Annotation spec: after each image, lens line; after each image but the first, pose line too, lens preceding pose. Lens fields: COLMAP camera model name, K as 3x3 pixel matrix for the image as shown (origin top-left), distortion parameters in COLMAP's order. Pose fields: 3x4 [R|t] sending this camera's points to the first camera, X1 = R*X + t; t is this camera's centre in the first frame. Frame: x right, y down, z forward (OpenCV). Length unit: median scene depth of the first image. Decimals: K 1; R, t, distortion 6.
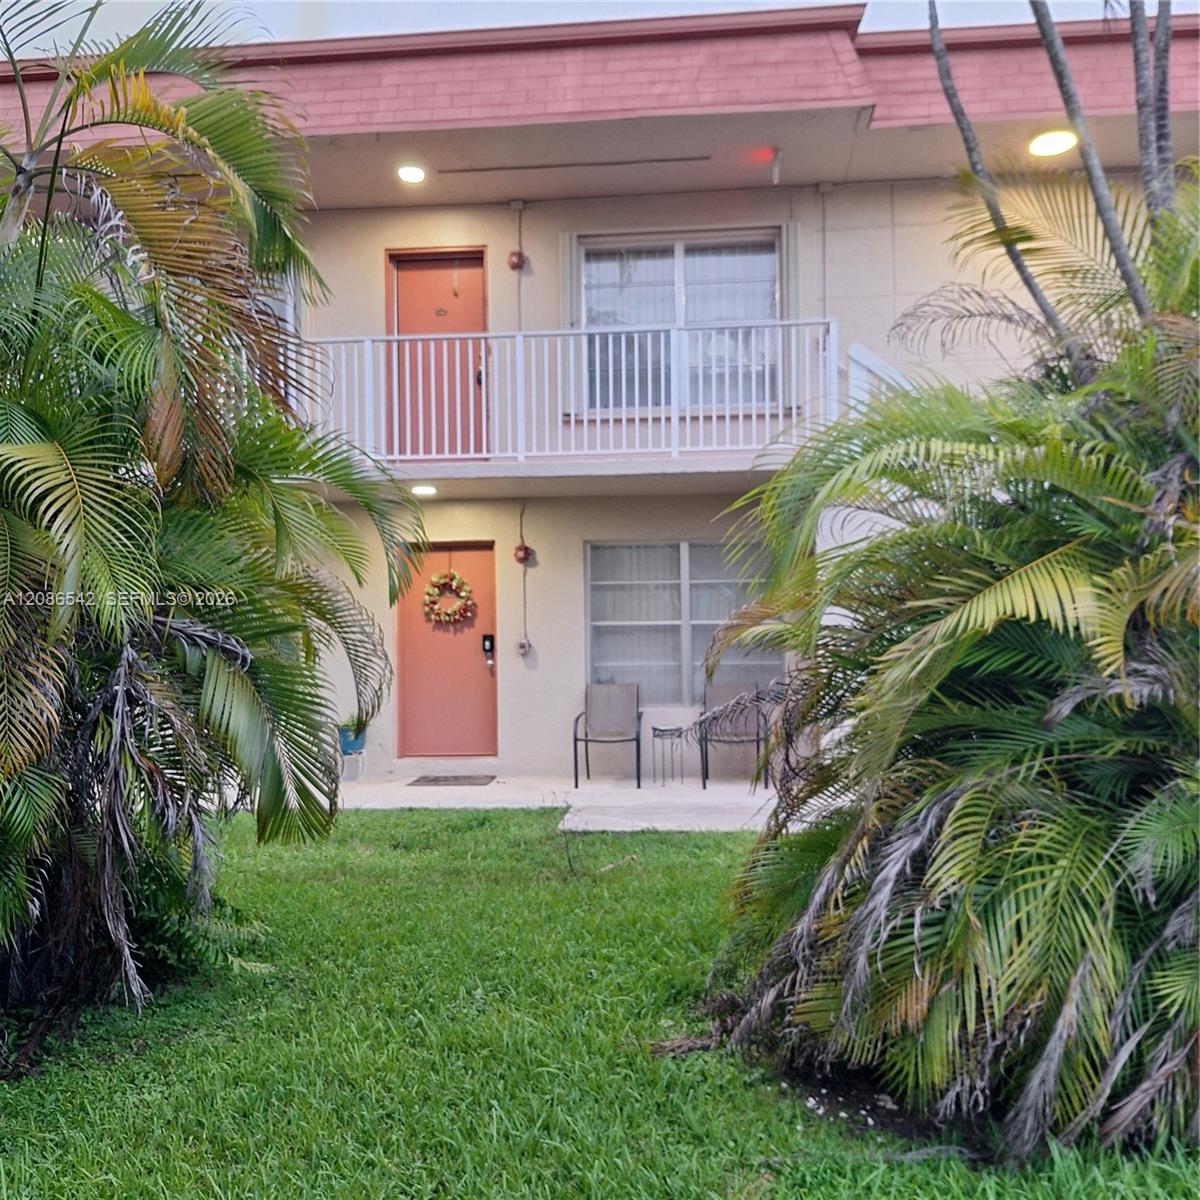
lens RADIAL K [[1099.6, 0, 602.0], [0, 1099.6, 605.2], [0, 0, 1]] dist [0.039587, 0.000000]
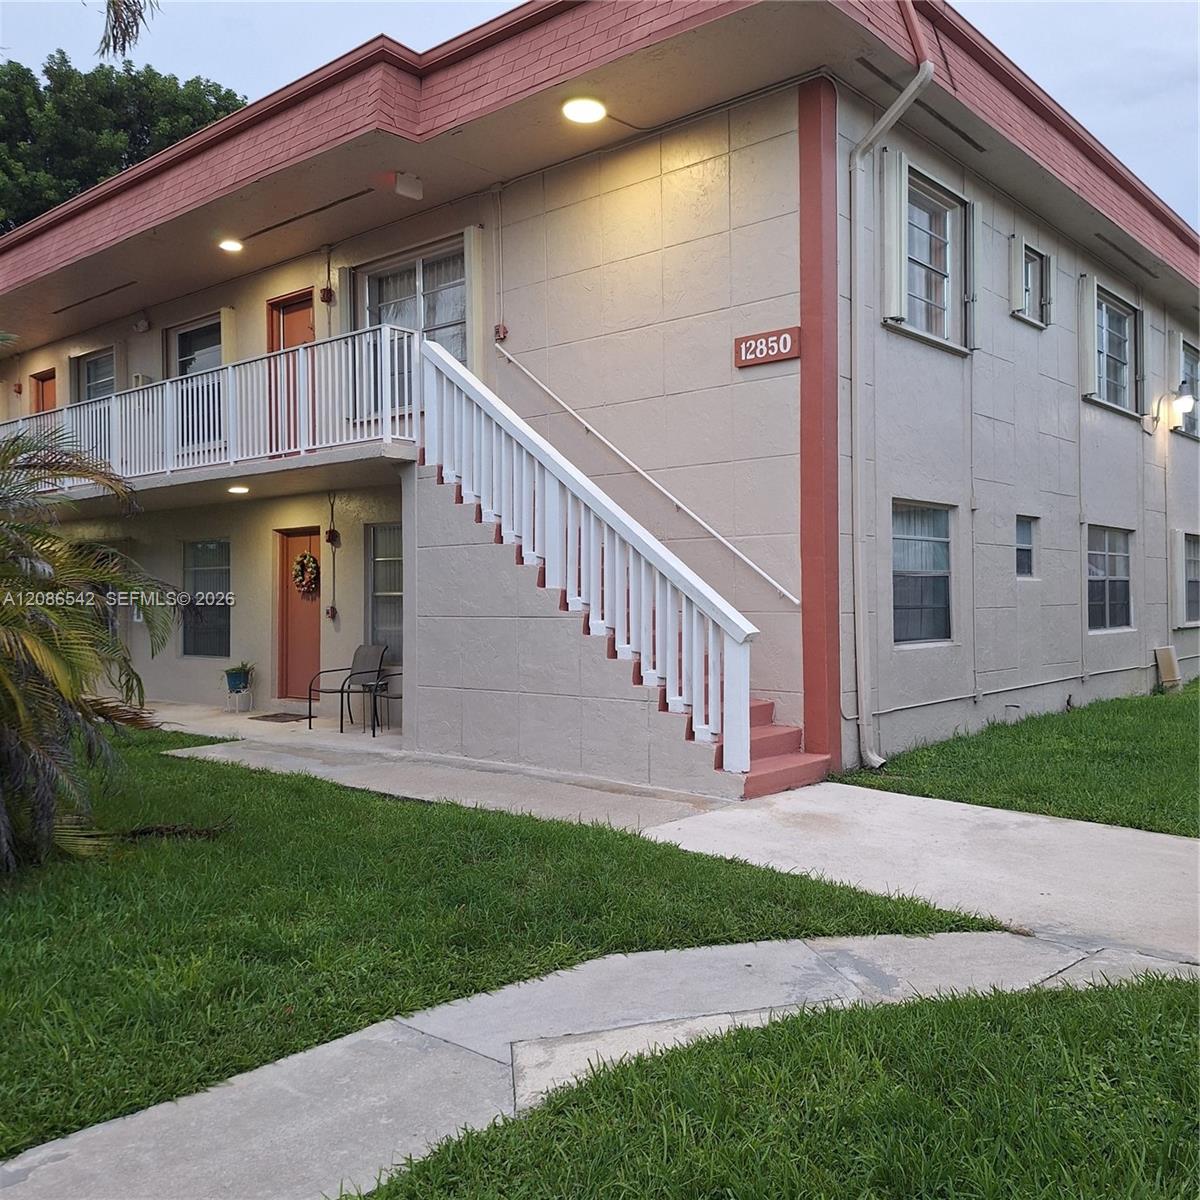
lens RADIAL K [[1099.6, 0, 604.7], [0, 1099.6, 595.2], [0, 0, 1]] dist [0.039587, 0.000000]
pose [[0.821328, -0.001307, -0.570454, 0.873101], [0.018488, 0.999533, 0.024329, -0.006254], [0.570156, -0.030528, 0.820969, 0.167906]]
